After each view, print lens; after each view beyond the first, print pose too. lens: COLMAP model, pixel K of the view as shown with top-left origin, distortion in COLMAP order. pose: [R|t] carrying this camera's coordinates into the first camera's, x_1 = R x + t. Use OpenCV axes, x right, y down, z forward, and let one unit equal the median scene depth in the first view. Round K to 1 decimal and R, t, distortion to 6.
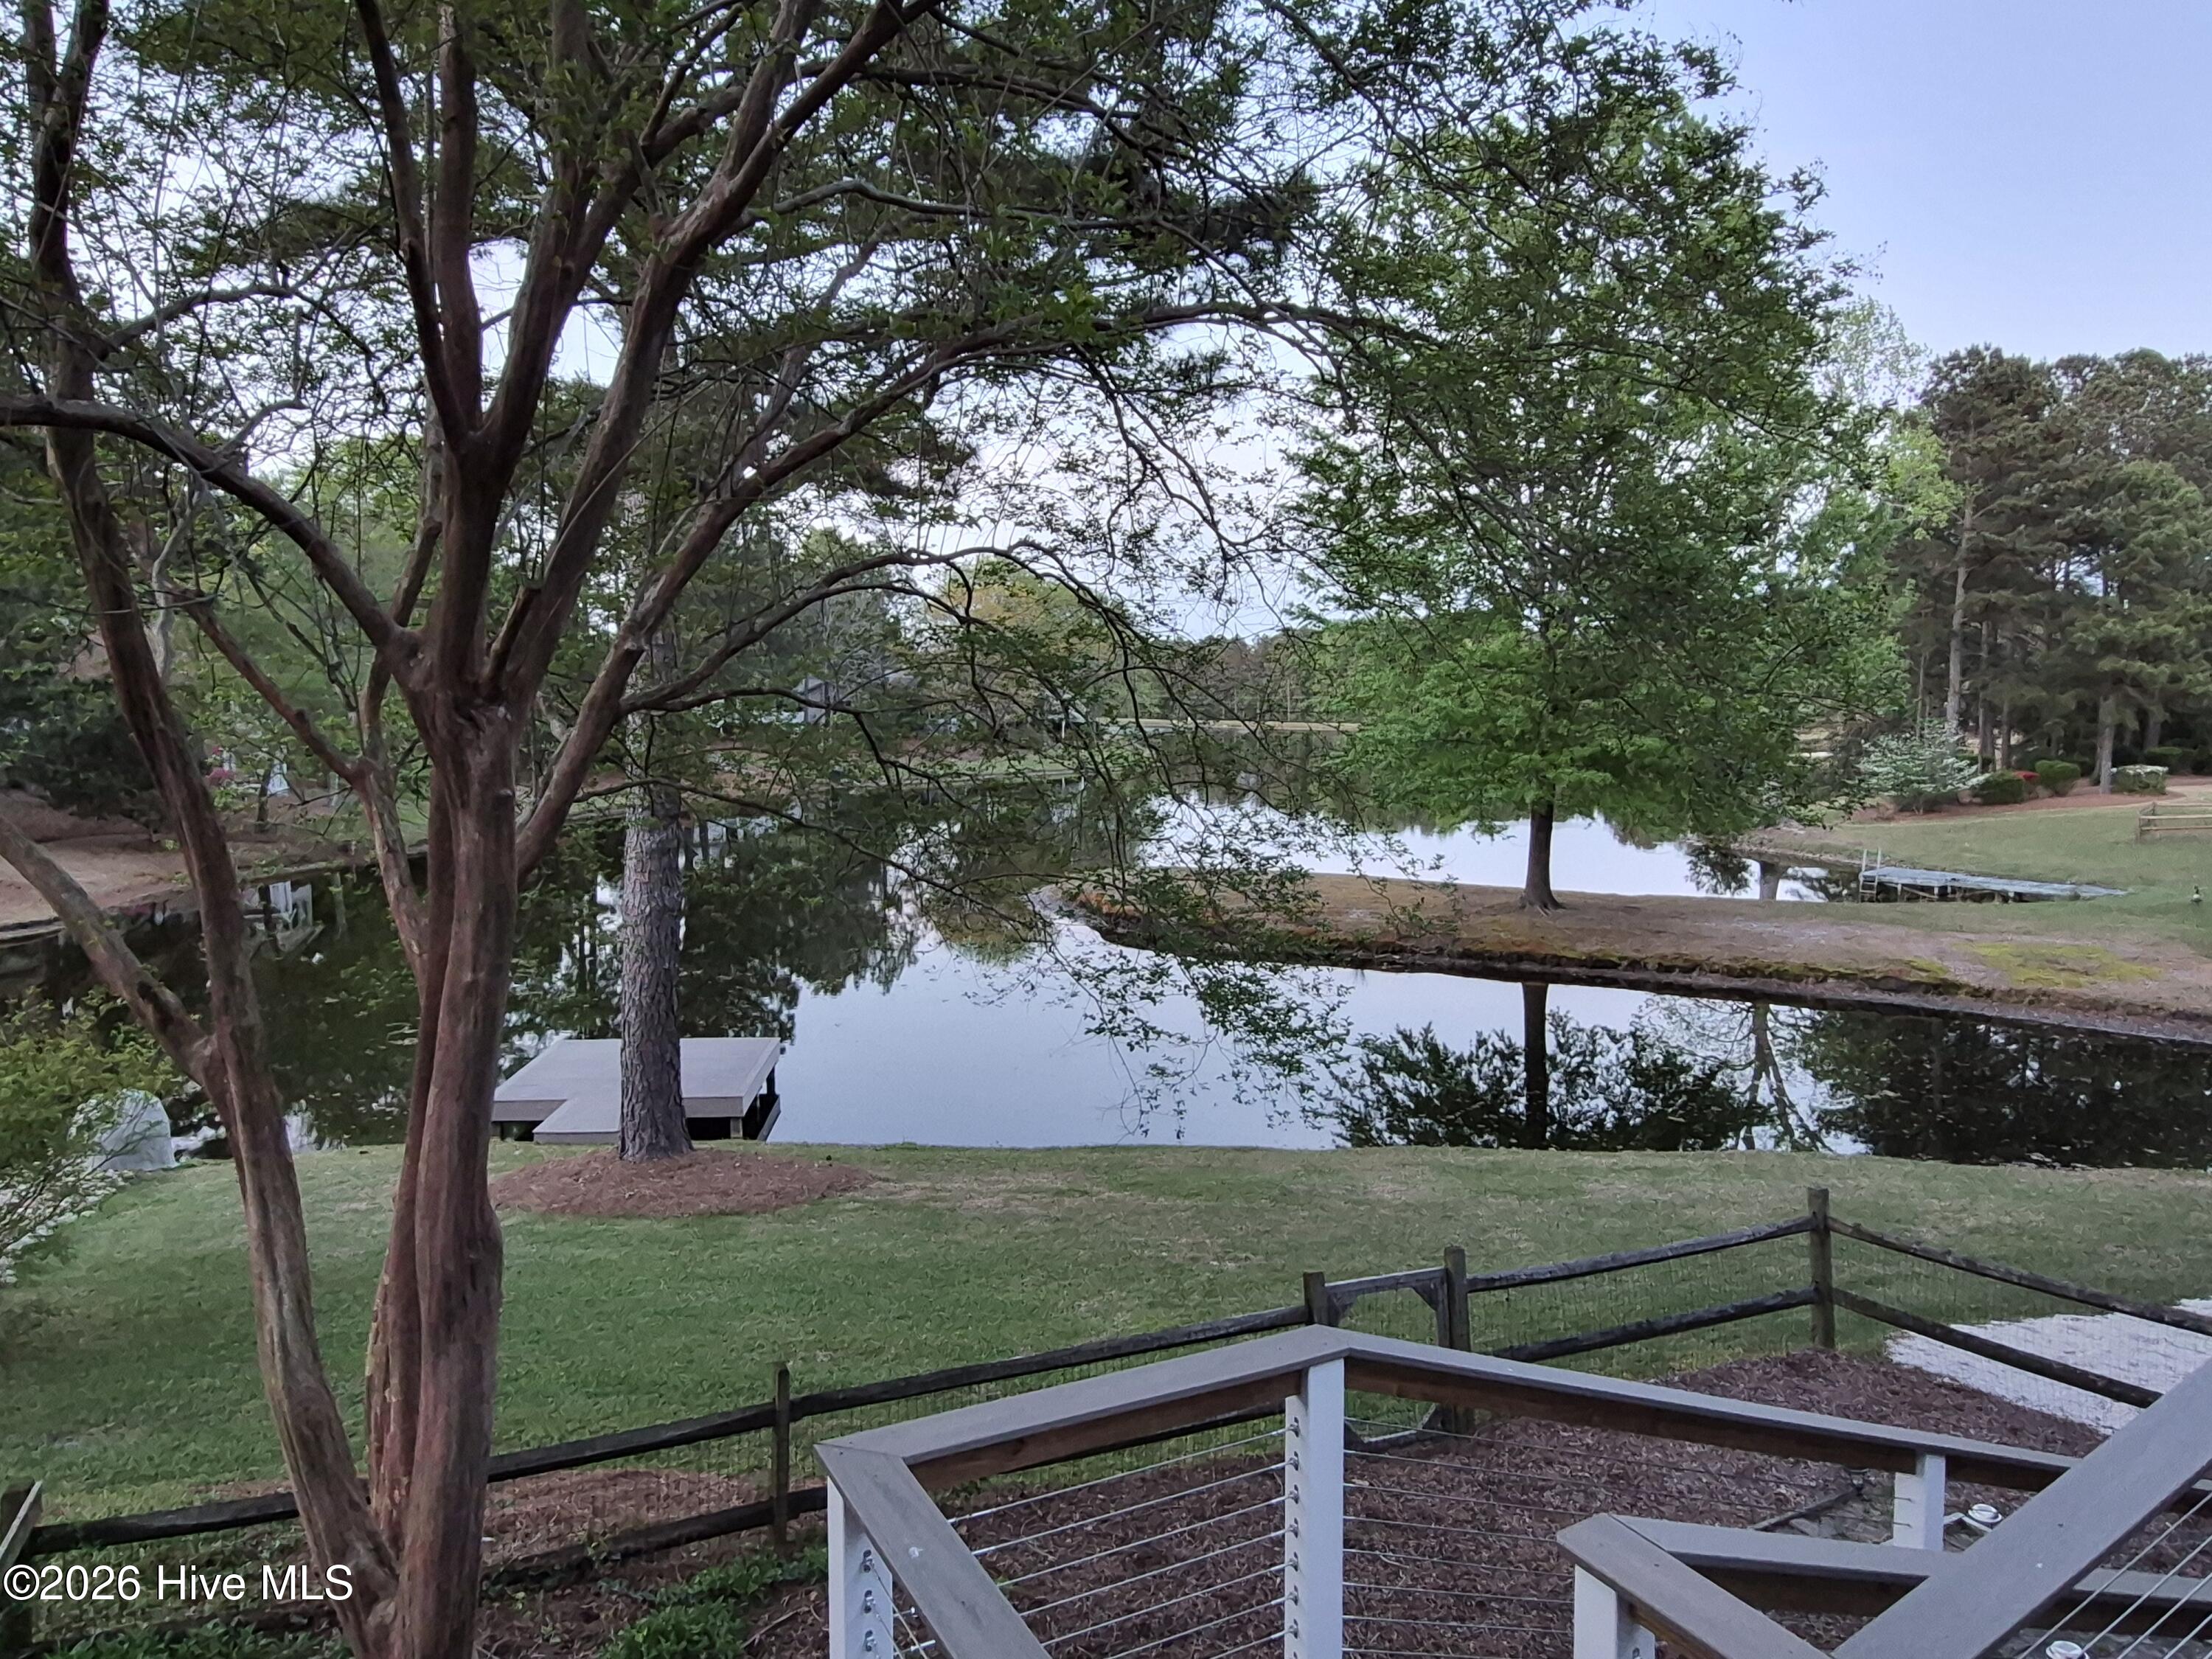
lens RADIAL K [[1478.5, 0, 1111.0], [0, 1478.5, 814.7], [0, 0, 1]] dist [0.008590, -0.000982]
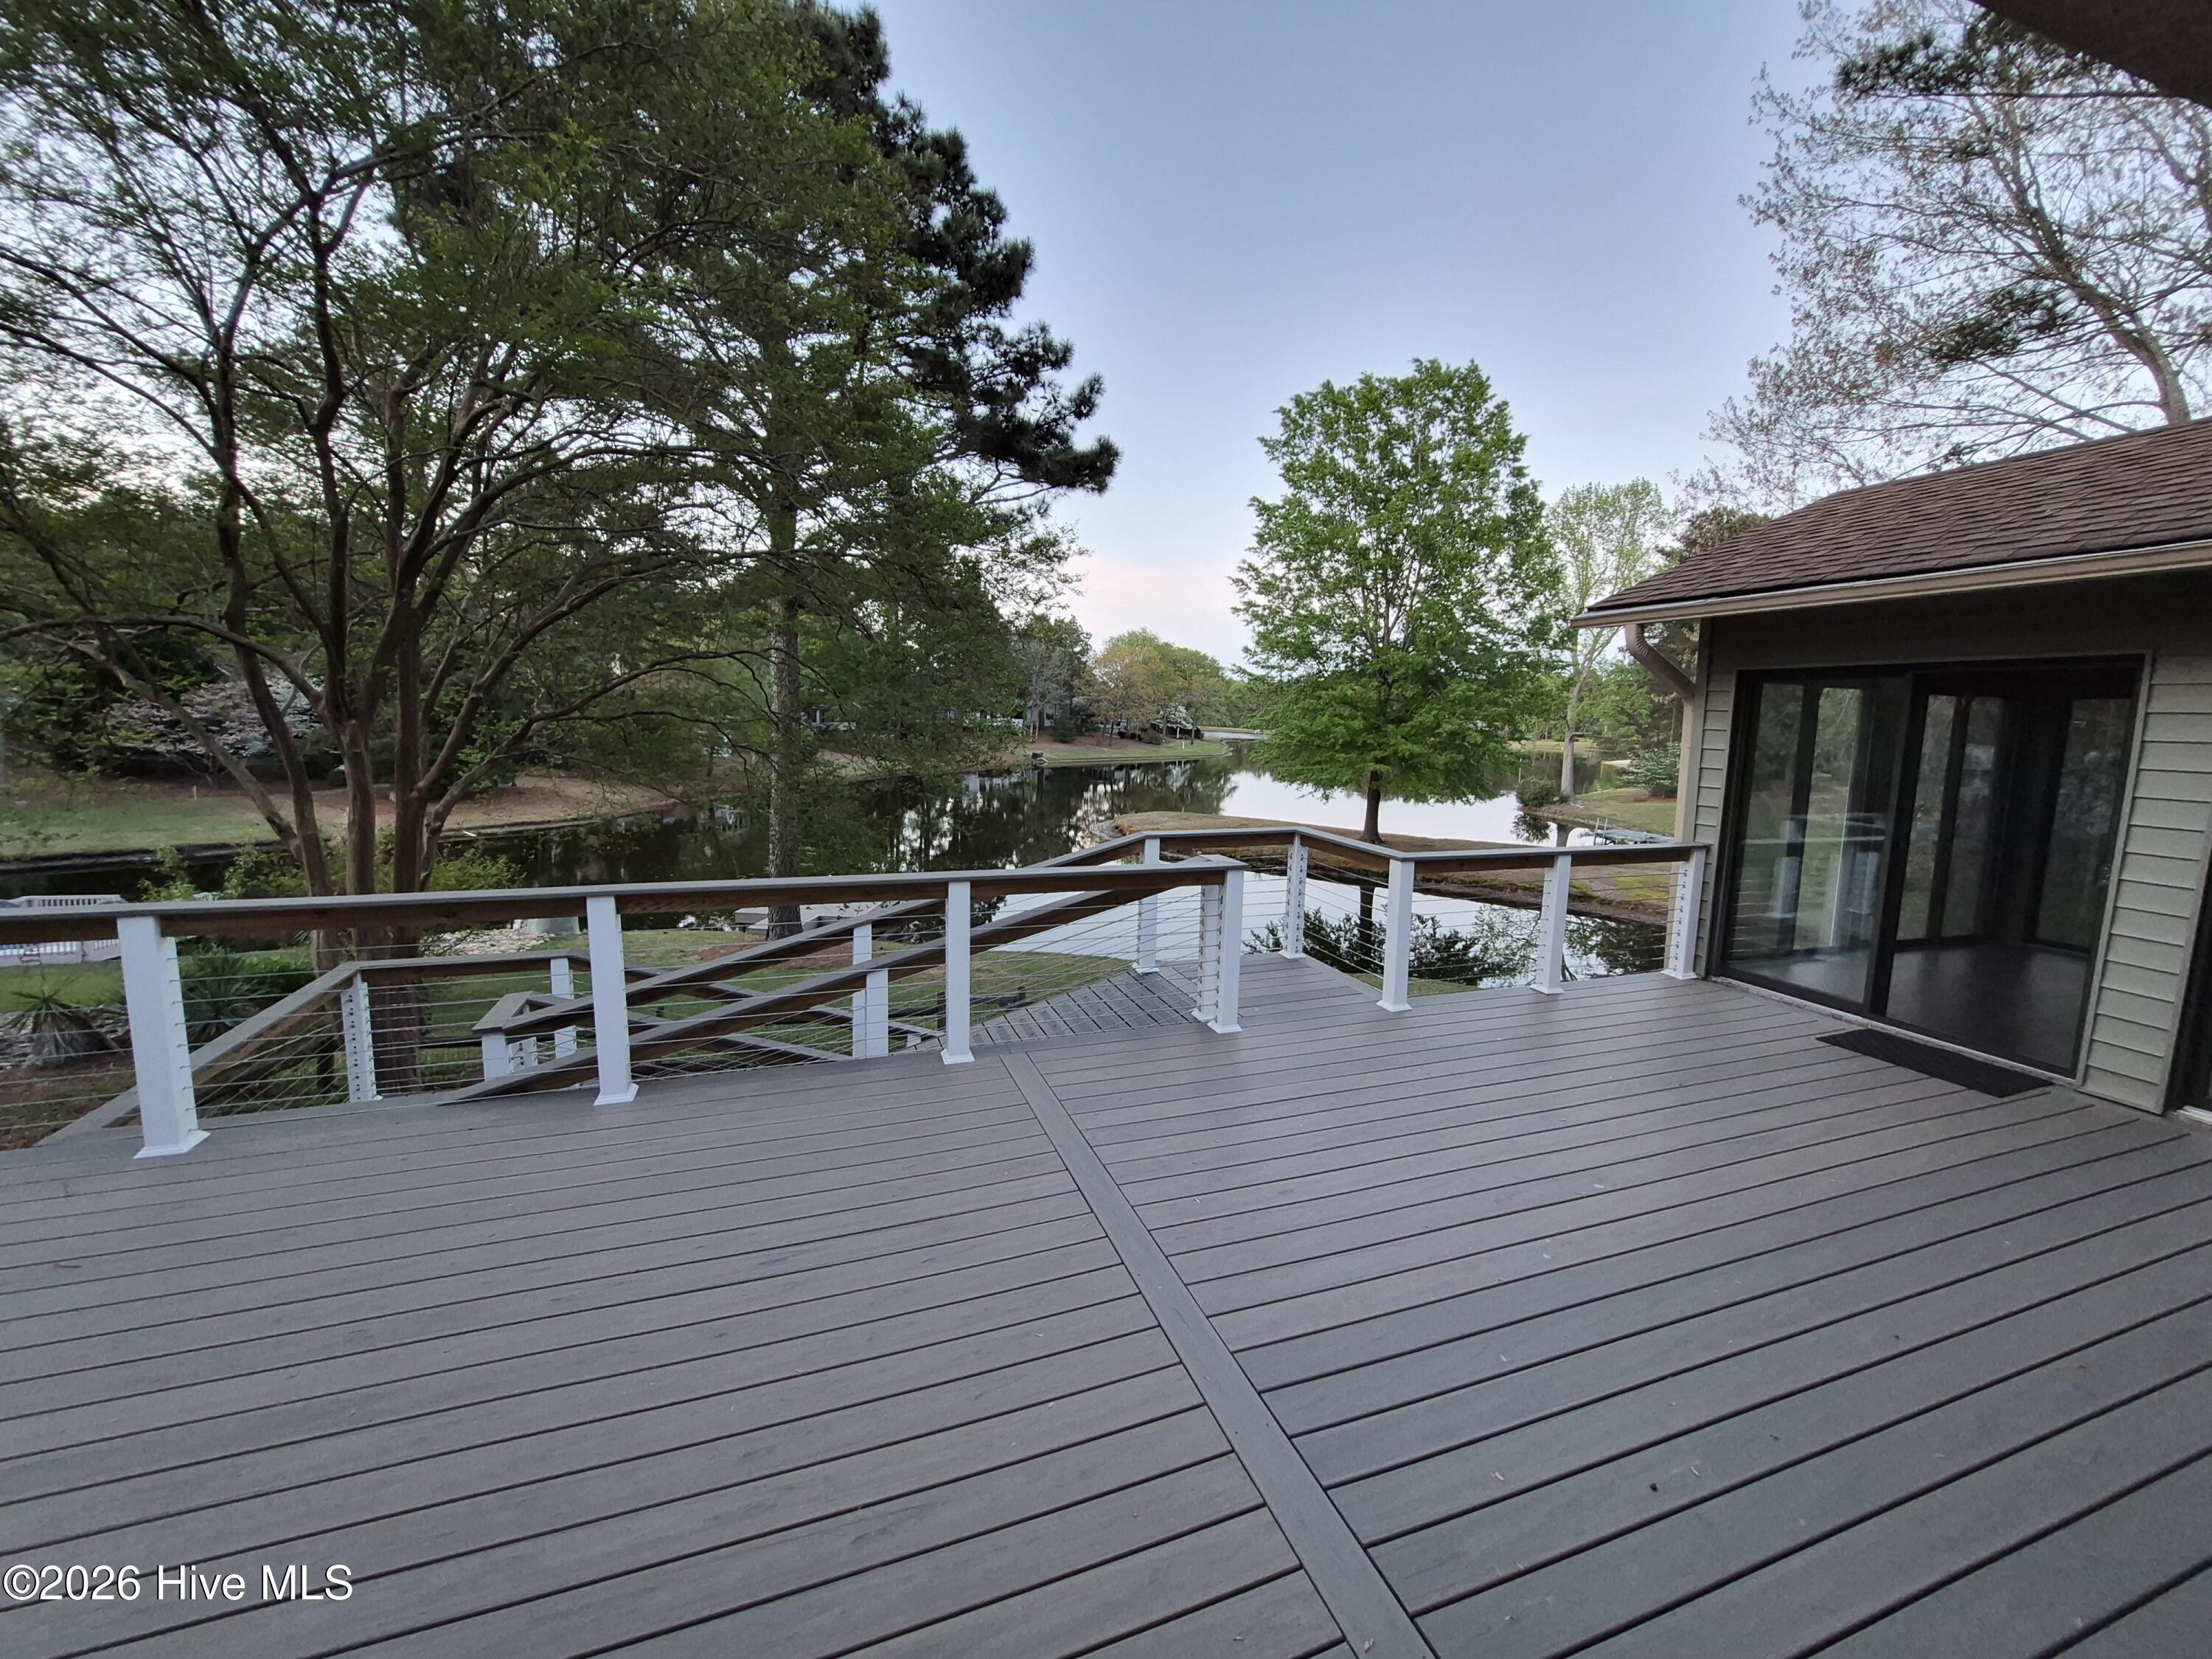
lens RADIAL K [[863.7, 0, 1114.6], [0, 863.7, 815.9], [0, 0, 1]] dist [0.002172, -0.000049]
pose [[0.991042, 0.038091, -0.128001, 0.108206], [-0.033037, 0.998597, 0.041378, -0.000721], [0.129398, -0.036779, 0.990910, -0.037502]]
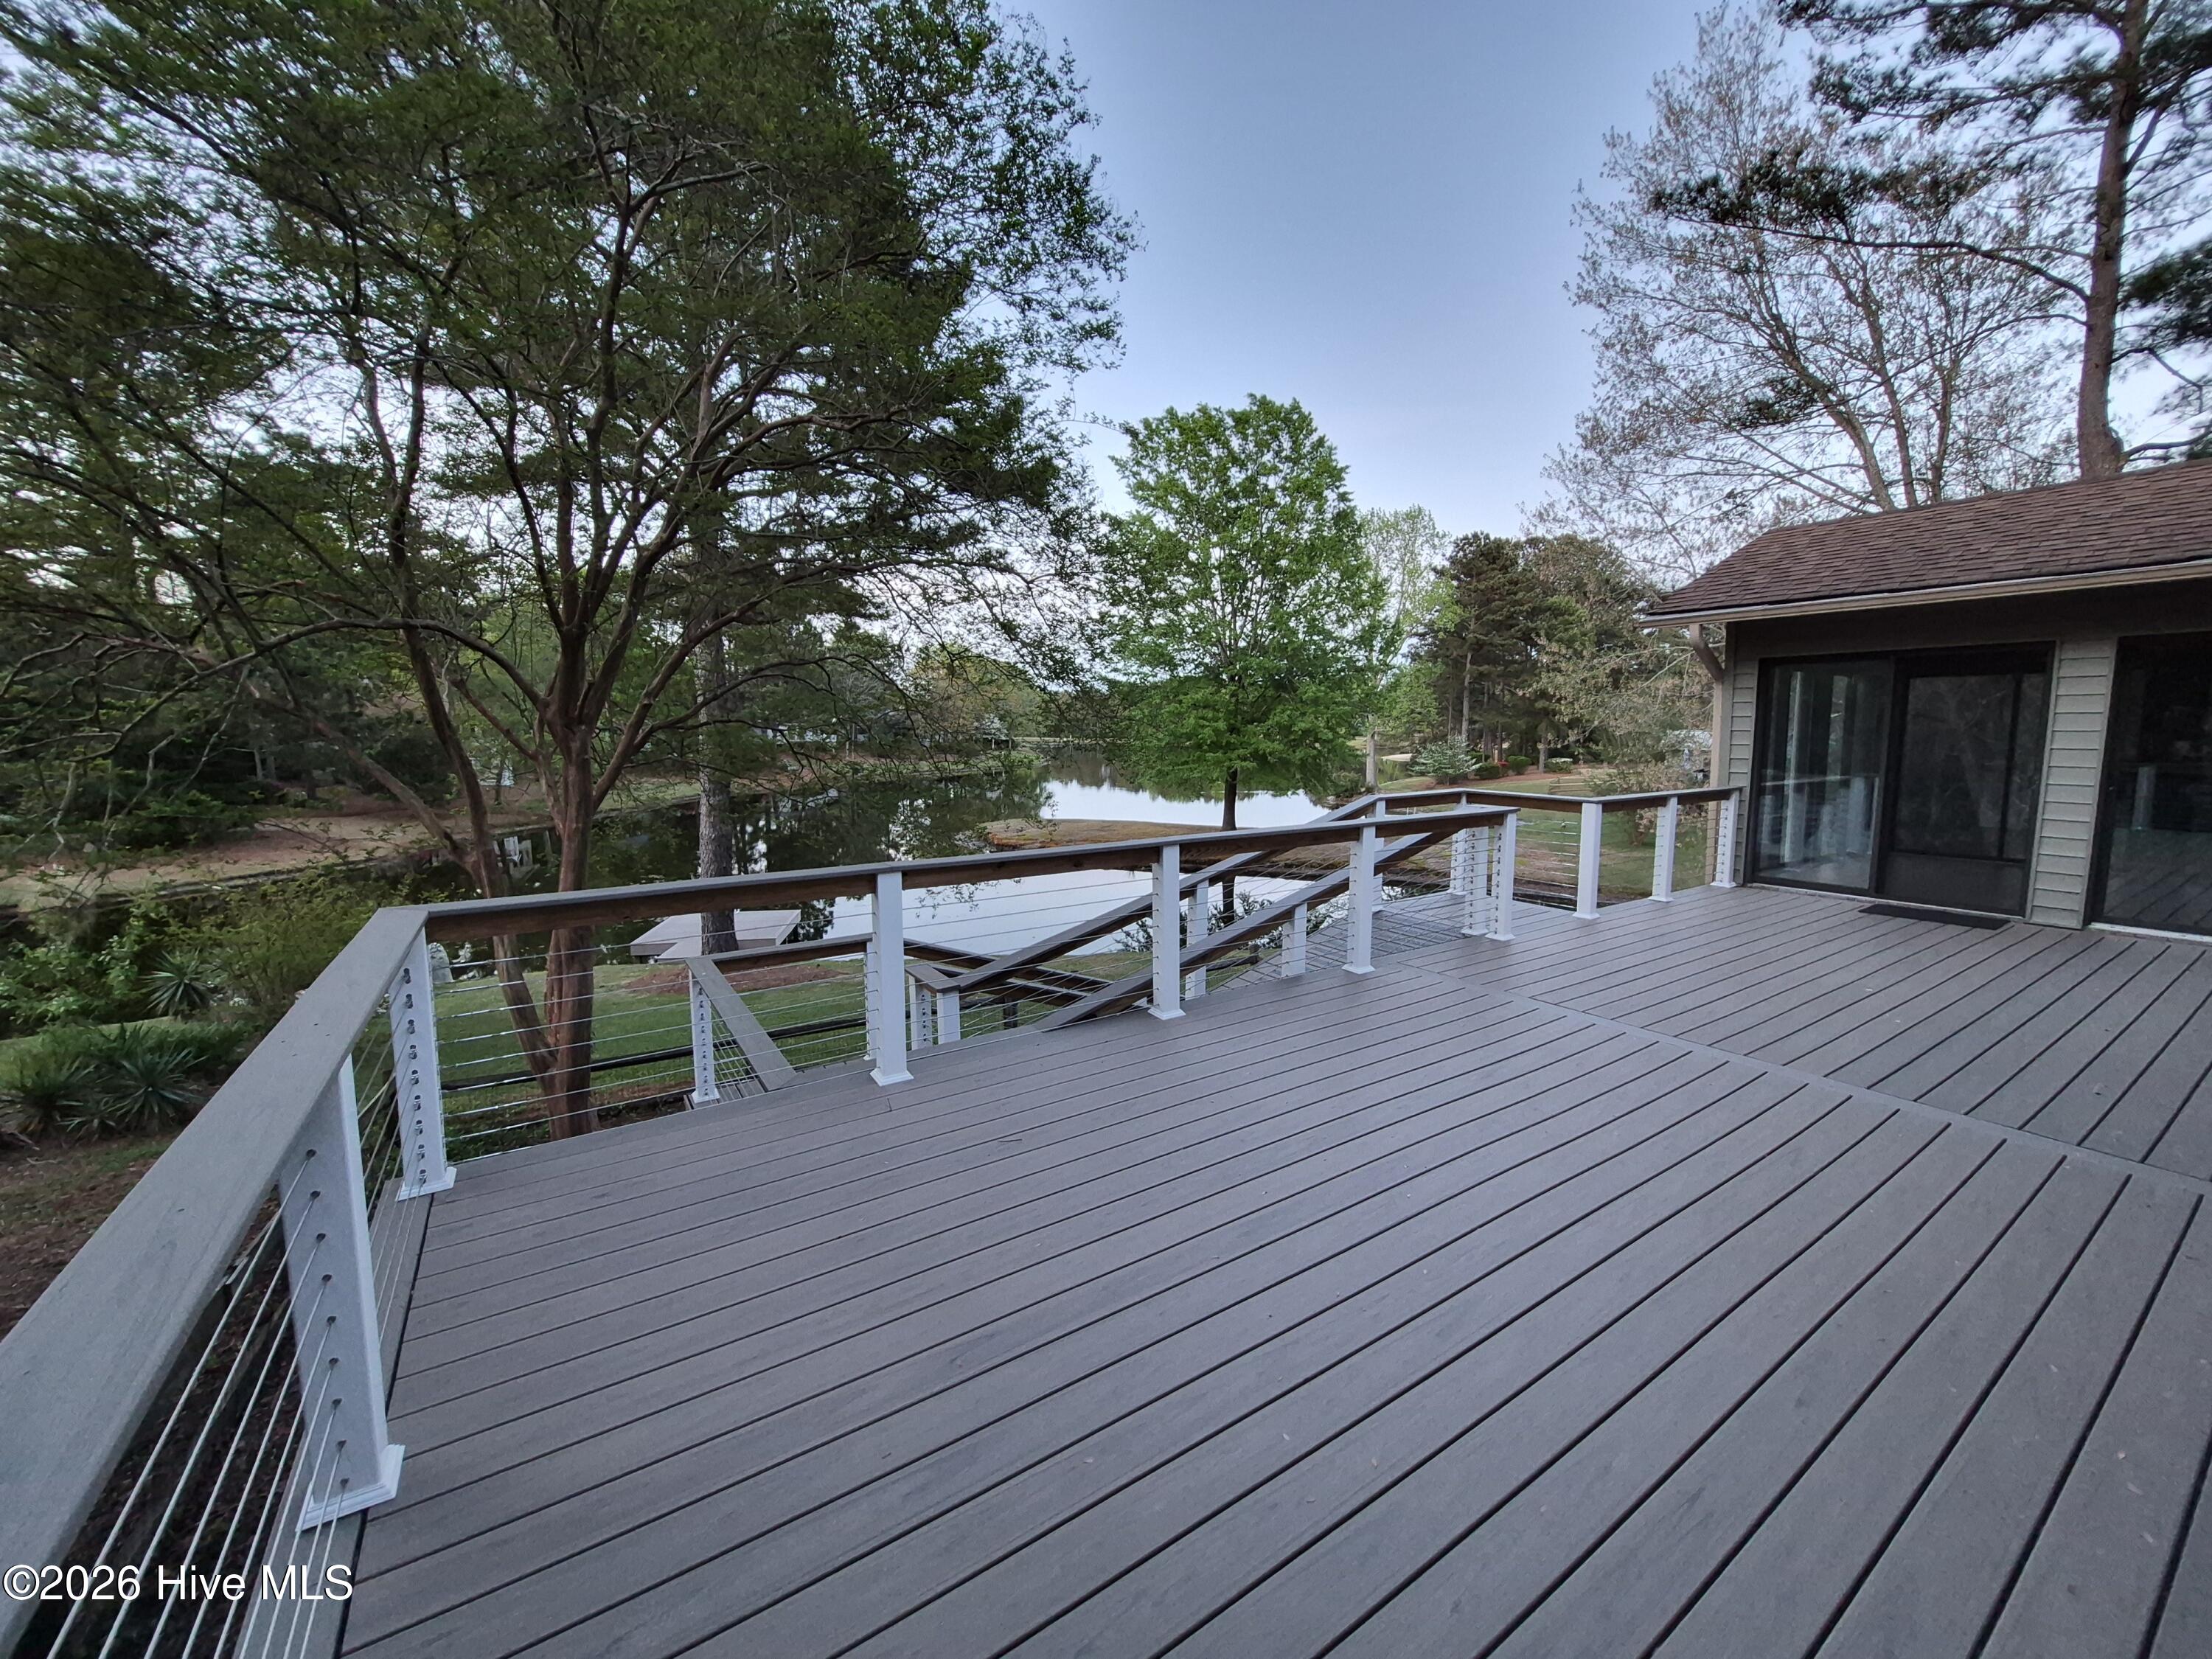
lens RADIAL K [[863.7, 0, 1114.6], [0, 863.7, 815.9], [0, 0, 1]] dist [0.002172, -0.000049]
pose [[0.995051, -0.015983, 0.098075, 0.035569], [0.013454, 0.999561, 0.026400, 0.005677], [-0.098454, -0.024949, 0.994829, -0.060236]]
